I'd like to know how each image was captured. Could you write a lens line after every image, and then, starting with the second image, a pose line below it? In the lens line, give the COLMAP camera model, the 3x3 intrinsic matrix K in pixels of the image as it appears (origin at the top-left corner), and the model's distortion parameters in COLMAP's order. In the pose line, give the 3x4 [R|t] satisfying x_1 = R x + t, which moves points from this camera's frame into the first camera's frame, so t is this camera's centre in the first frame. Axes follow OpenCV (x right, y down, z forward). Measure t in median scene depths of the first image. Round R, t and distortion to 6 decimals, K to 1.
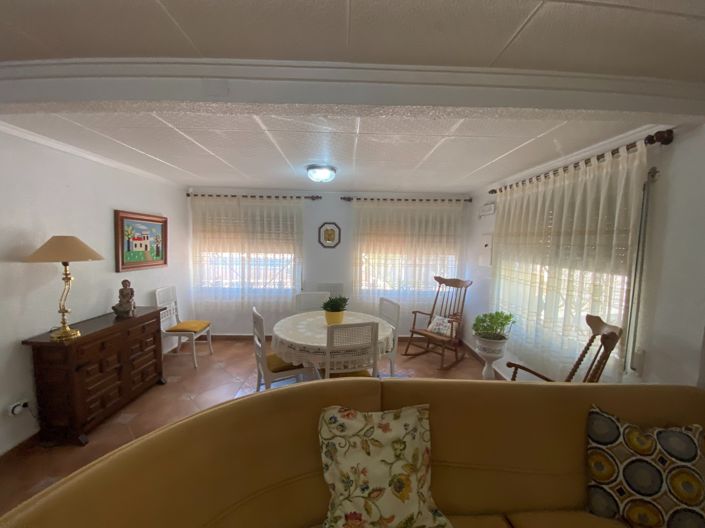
lens RADIAL K [[279.5, 0, 345.9], [0, 279.5, 263.4], [0, 0, 1]] dist [-0.020427, -0.005897]
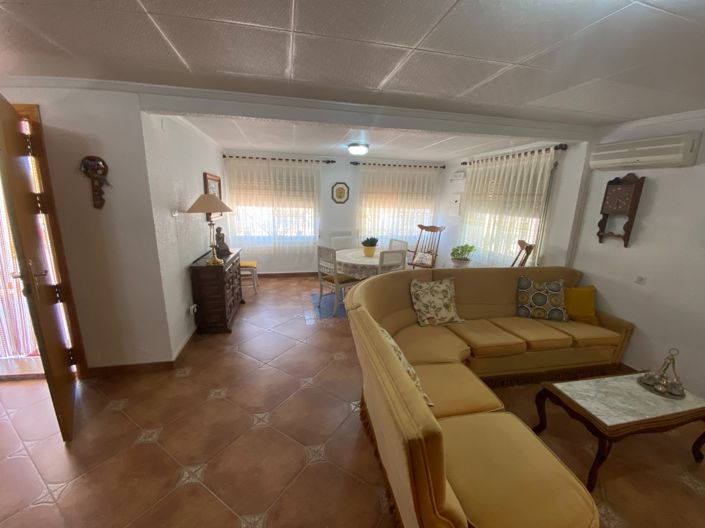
lens RADIAL K [[279.5, 0, 346.2], [0, 279.5, 263.8], [0, 0, 1]] dist [-0.020427, -0.005897]
pose [[0.981544, -0.039296, 0.187154, -0.442718], [0.009297, 0.987309, 0.158542, 0.026135], [-0.191008, -0.153876, 0.969452, -0.442536]]
